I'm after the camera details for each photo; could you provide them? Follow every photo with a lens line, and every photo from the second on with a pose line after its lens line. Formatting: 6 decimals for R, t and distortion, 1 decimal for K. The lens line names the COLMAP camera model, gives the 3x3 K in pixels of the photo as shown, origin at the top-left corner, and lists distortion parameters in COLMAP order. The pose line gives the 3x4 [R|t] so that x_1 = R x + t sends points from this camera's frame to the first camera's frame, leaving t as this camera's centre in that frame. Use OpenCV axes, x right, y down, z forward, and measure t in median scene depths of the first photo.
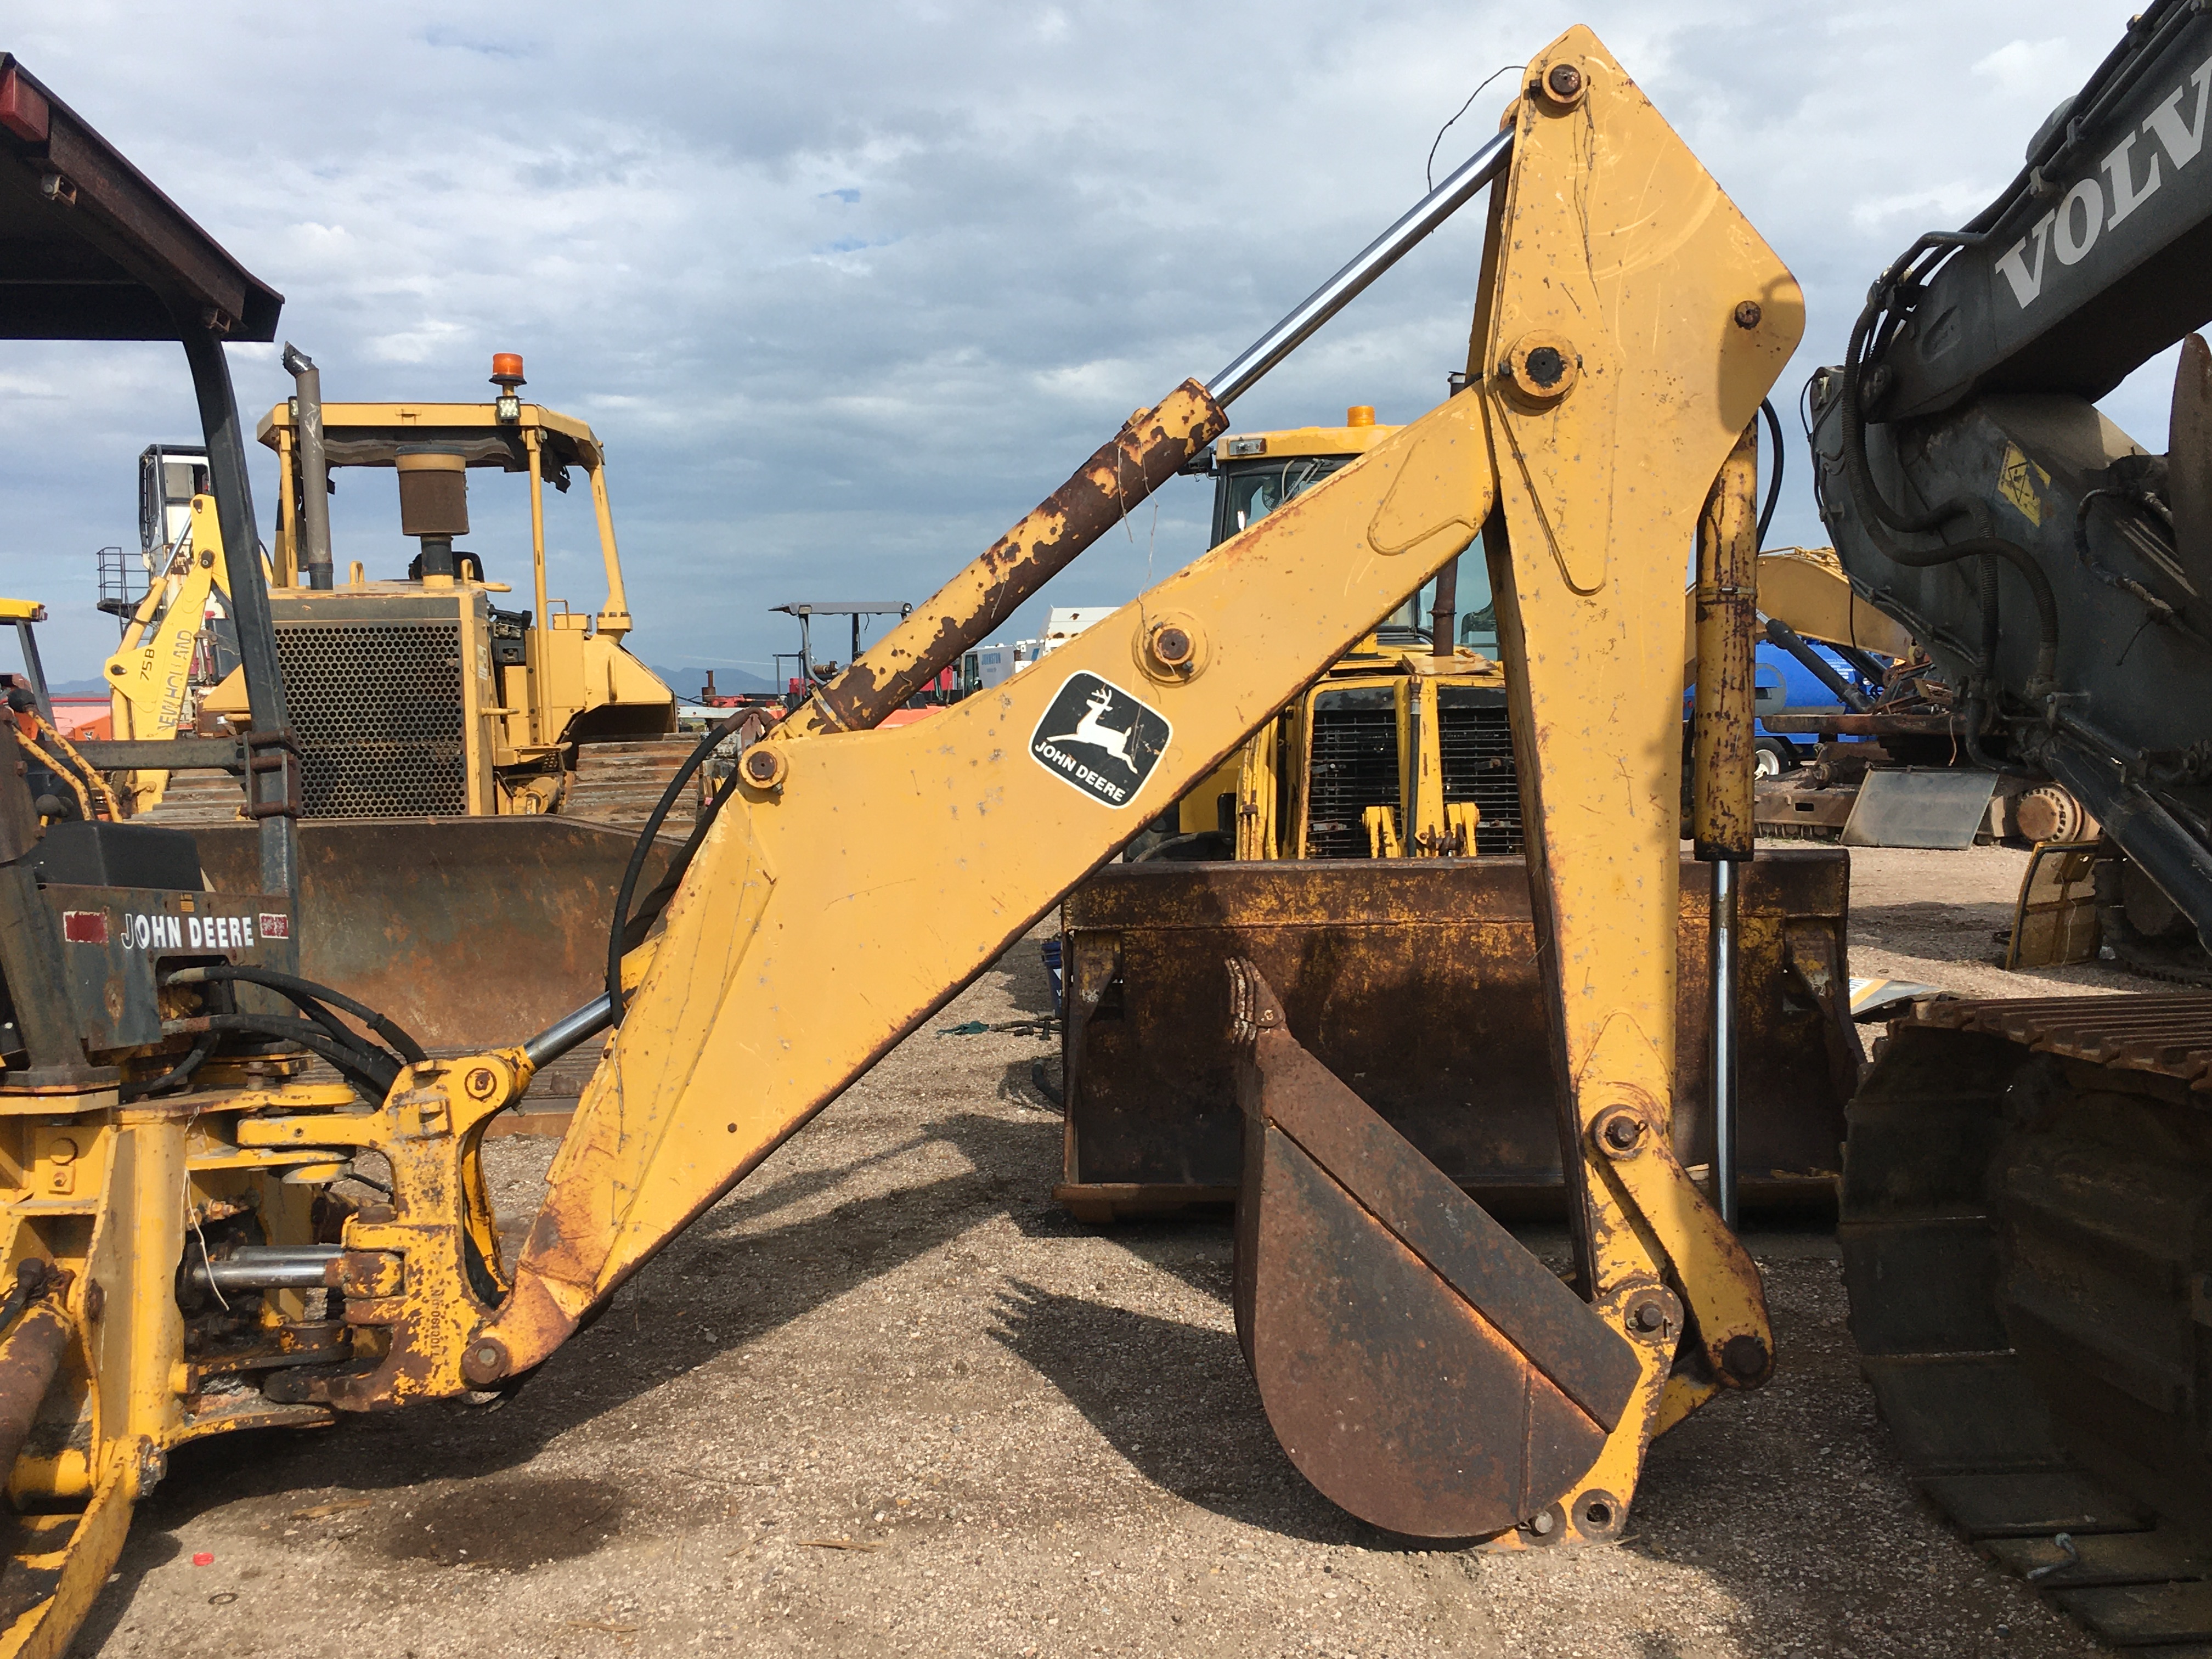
lens RADIAL K [[2172.5, 0, 1106.0], [0, 2172.5, 829.5], [0, 0, 1]] dist [0.055823, -0.036737]
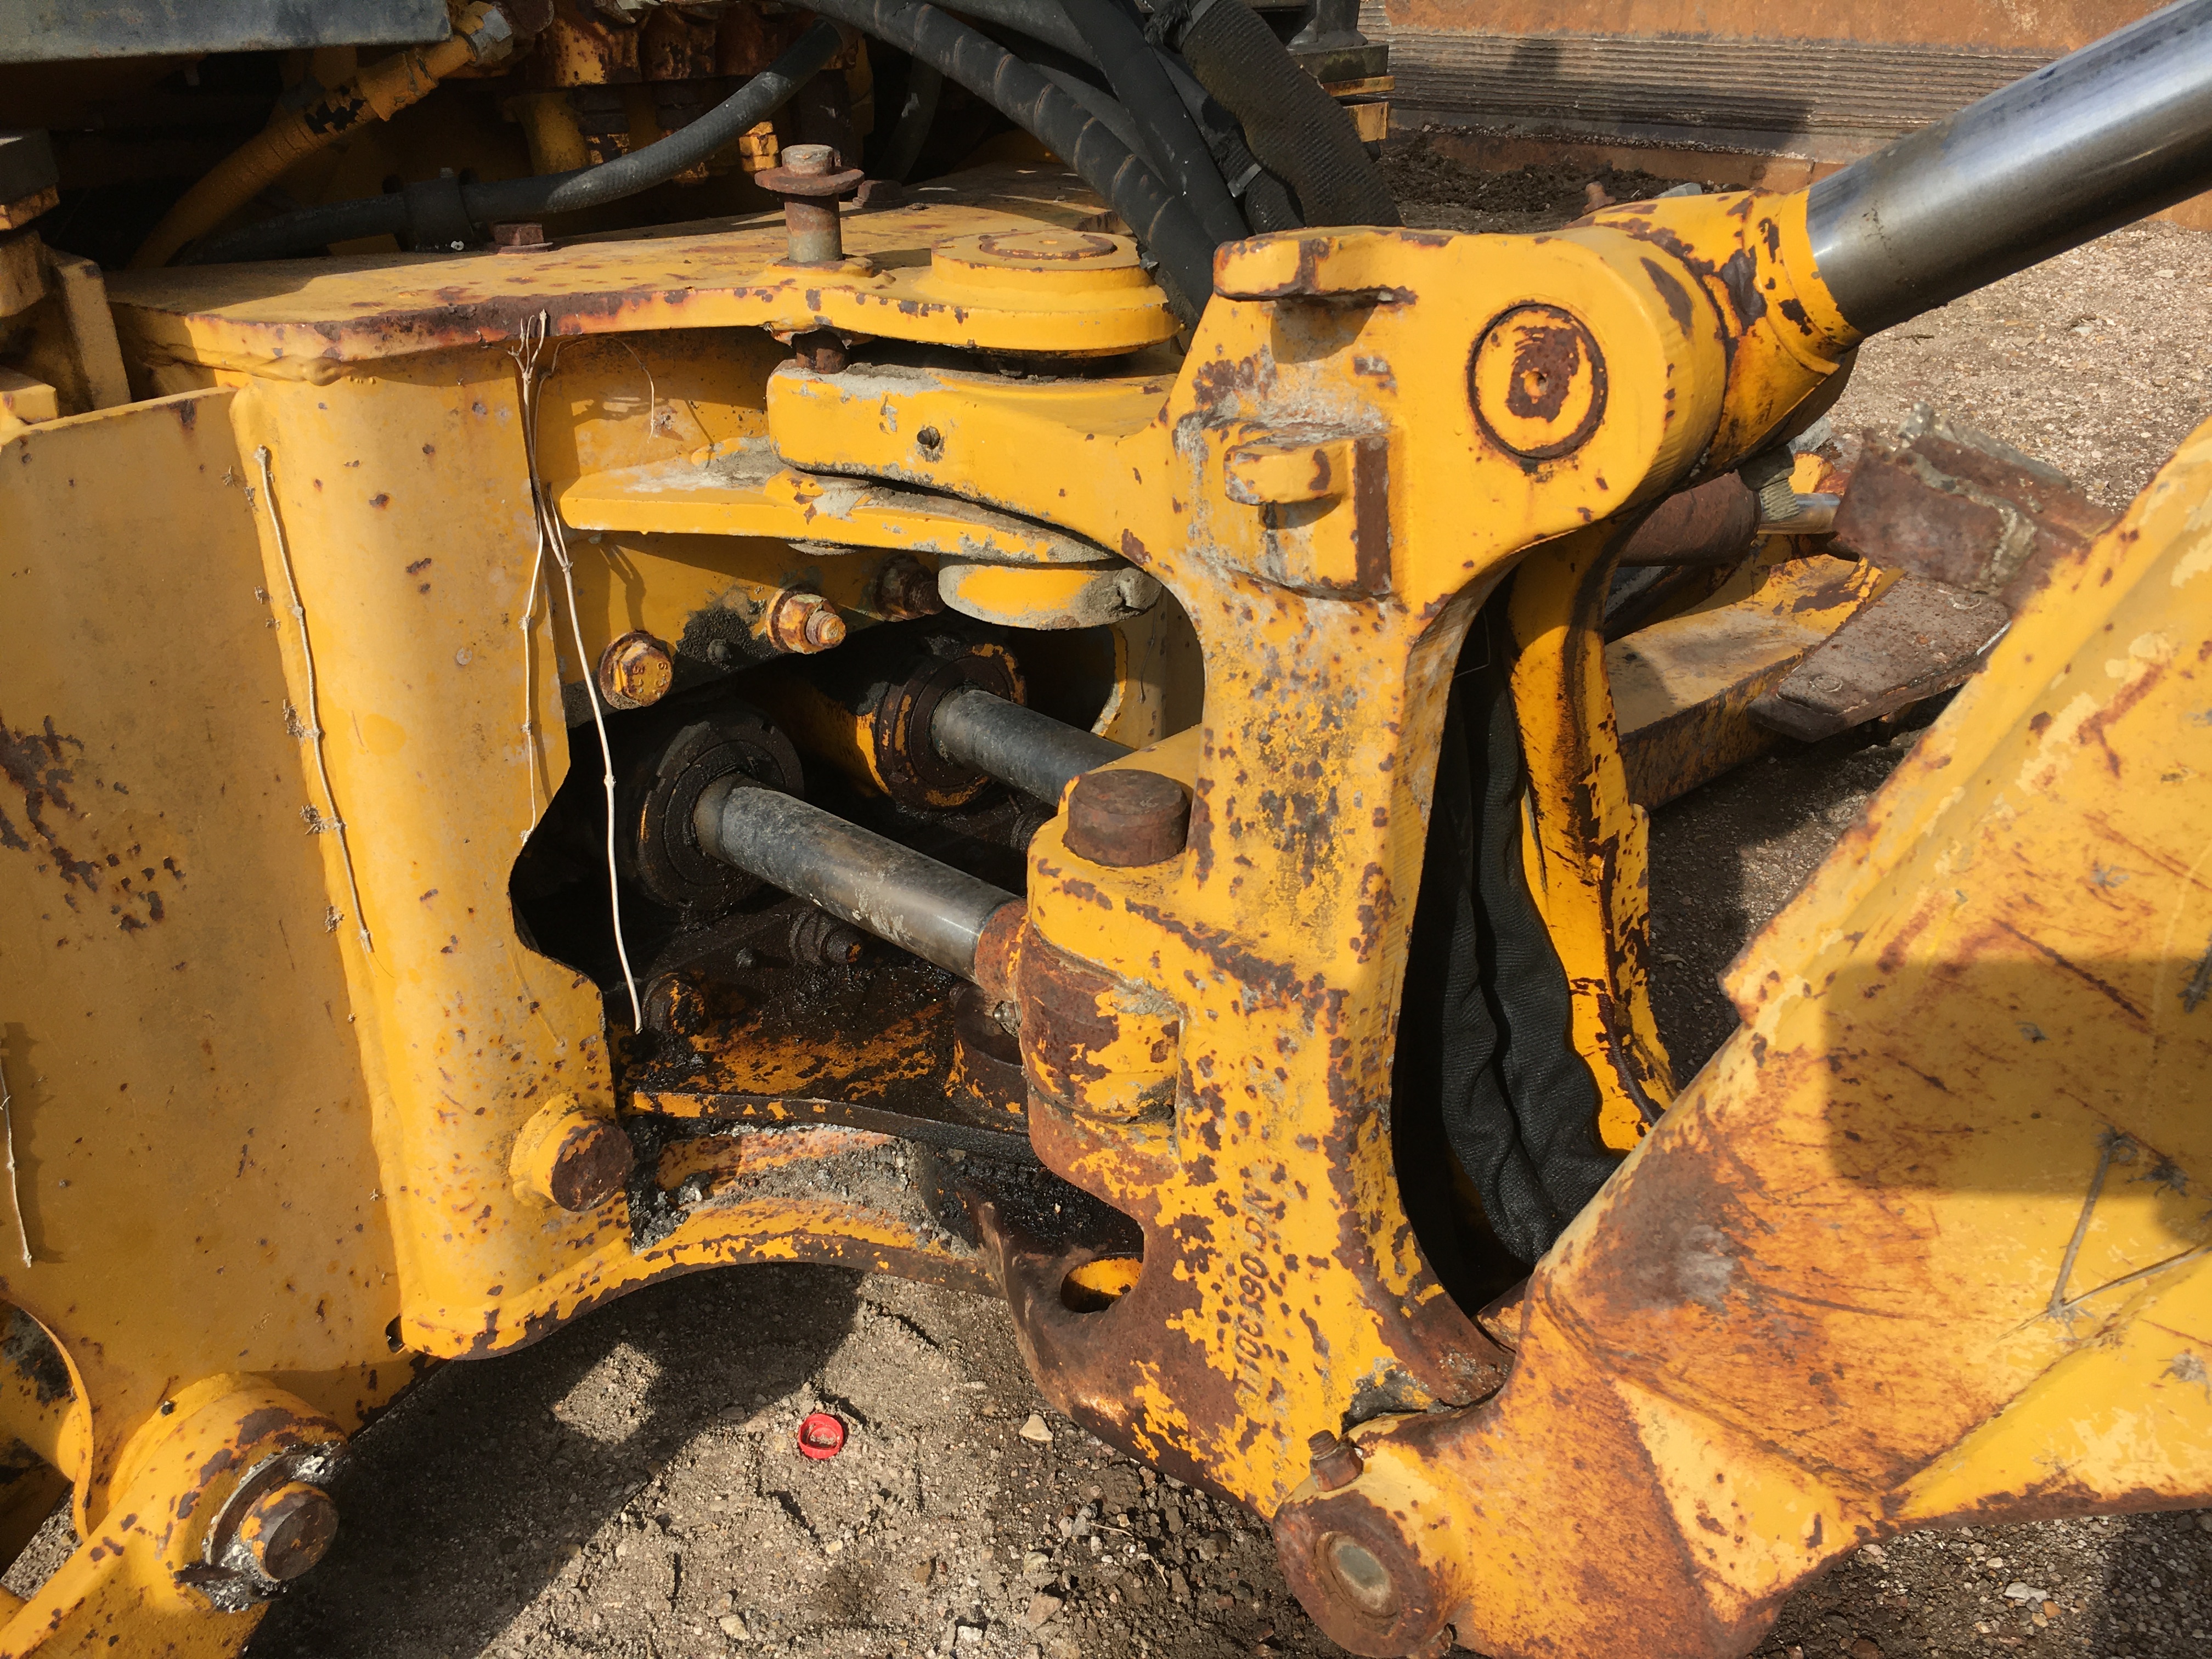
lens RADIAL K [[1890.2, 0, 1106.0], [0, 1890.2, 829.5], [0, 0, 1]] dist [0.035712, -0.003728]
pose [[0.719886, 0.326109, -0.612713, -0.197253], [0.010466, 0.877554, 0.479364, 0.069561], [0.694013, -0.351500, 0.628325, 0.855502]]
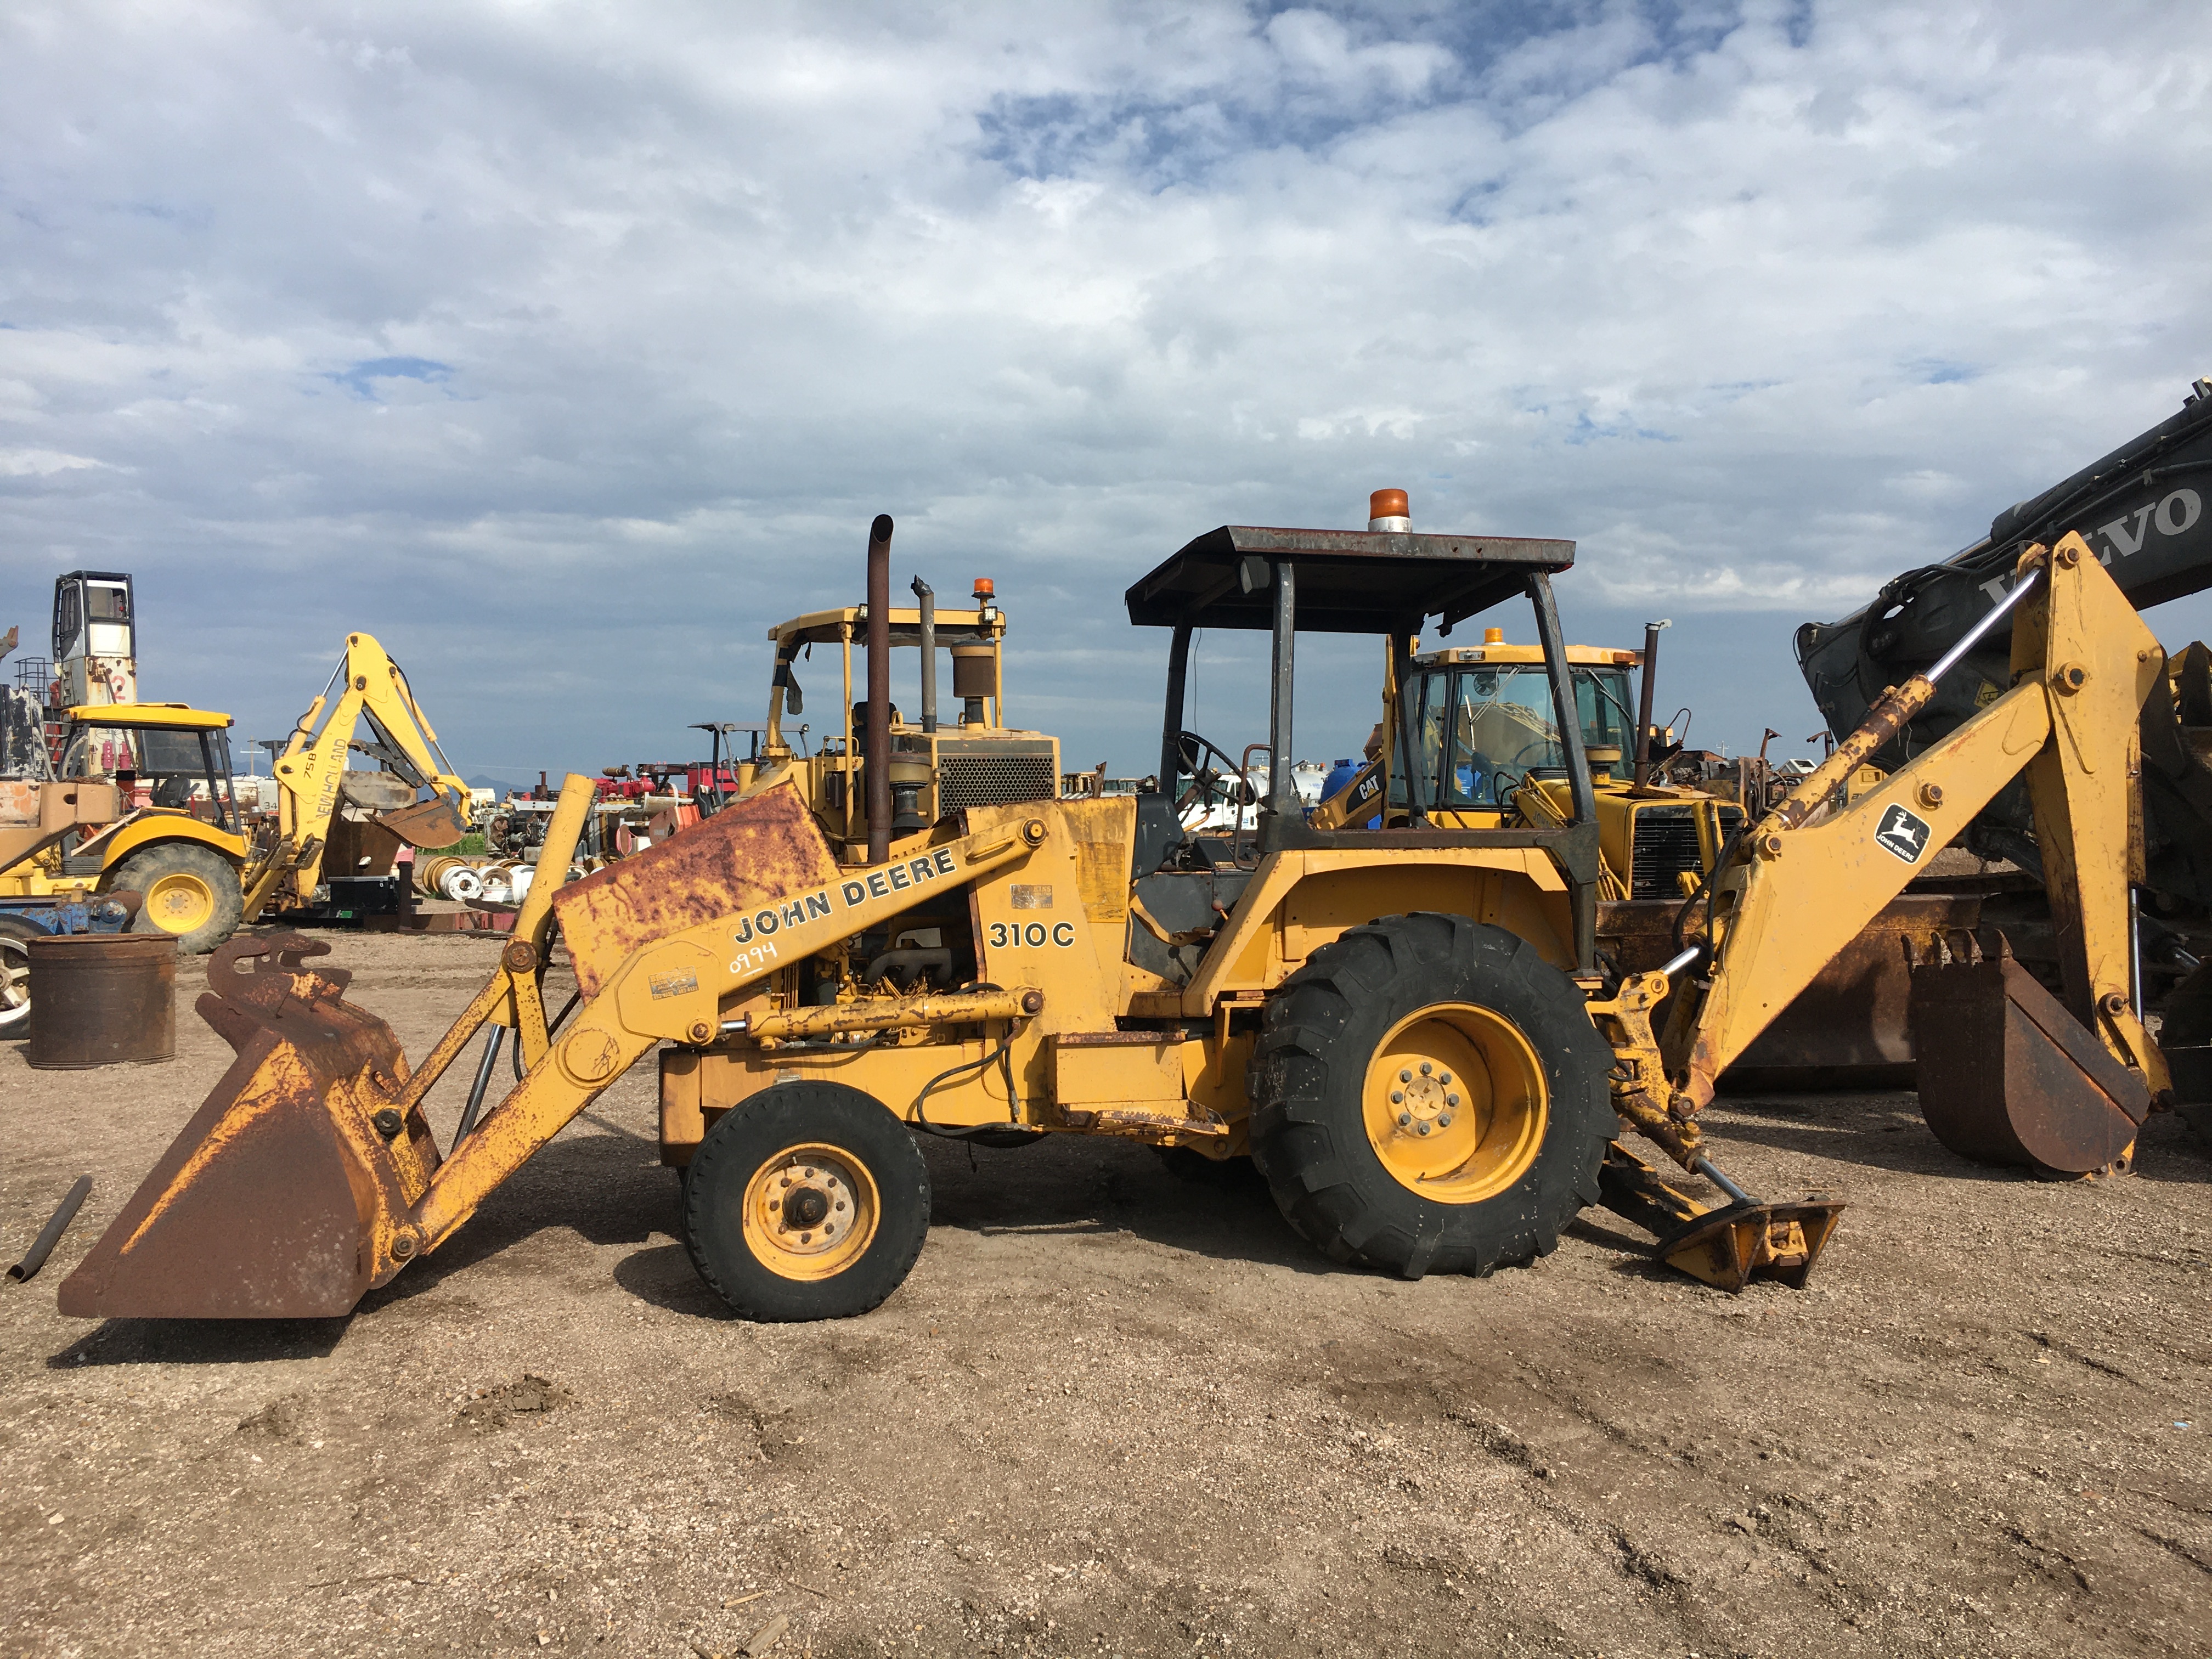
lens RADIAL K [[1835.7, 0, 1095.1], [0, 1835.7, 828.5], [0, 0, 1]] dist [0.040676, -0.001430]
pose [[0.978993, 0.010769, 0.203610, -1.236509], [-0.001724, 0.999006, -0.044545, 0.041136], [-0.203888, 0.043258, 0.978038, -0.728811]]
